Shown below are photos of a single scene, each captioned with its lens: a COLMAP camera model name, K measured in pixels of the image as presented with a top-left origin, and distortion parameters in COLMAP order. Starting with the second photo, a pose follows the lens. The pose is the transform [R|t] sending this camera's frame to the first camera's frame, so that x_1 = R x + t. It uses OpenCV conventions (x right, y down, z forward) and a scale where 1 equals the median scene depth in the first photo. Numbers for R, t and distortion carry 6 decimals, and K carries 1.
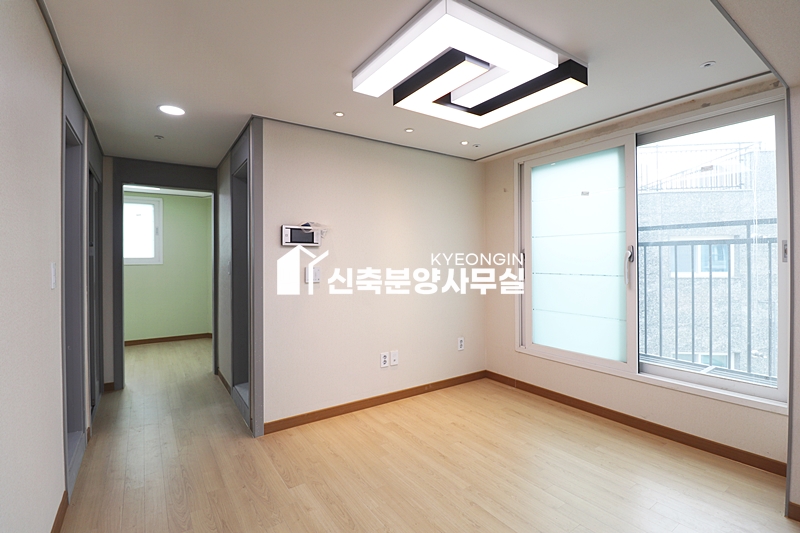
lens RADIAL K [[369.4, 0, 399.0], [0, 369.4, 266.4], [0, 0, 1]] dist [-0.018820, -0.003475]
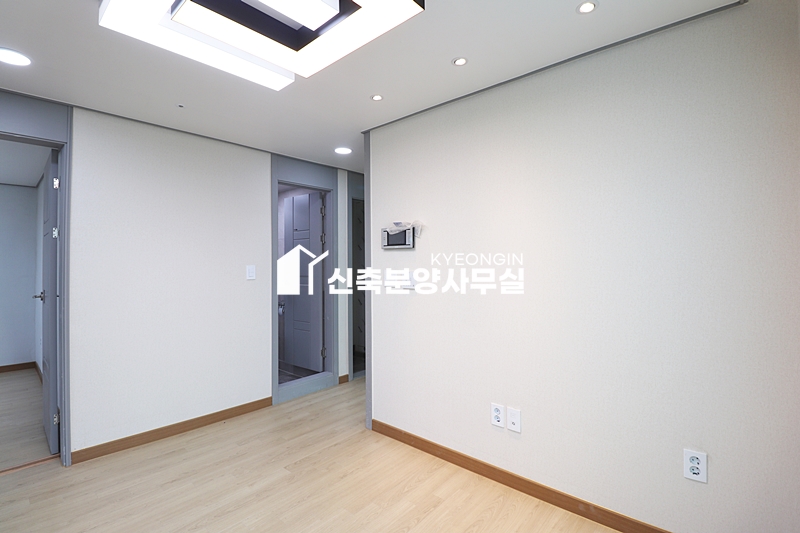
lens RADIAL K [[369.4, 0, 400.4], [0, 369.4, 262.7], [0, 0, 1]] dist [-0.018820, -0.003475]
pose [[0.253665, 0.000659, -0.967292, 0.646233], [-0.013266, 0.999908, -0.002798, -0.017105], [0.967201, 0.013542, 0.253650, 0.774125]]
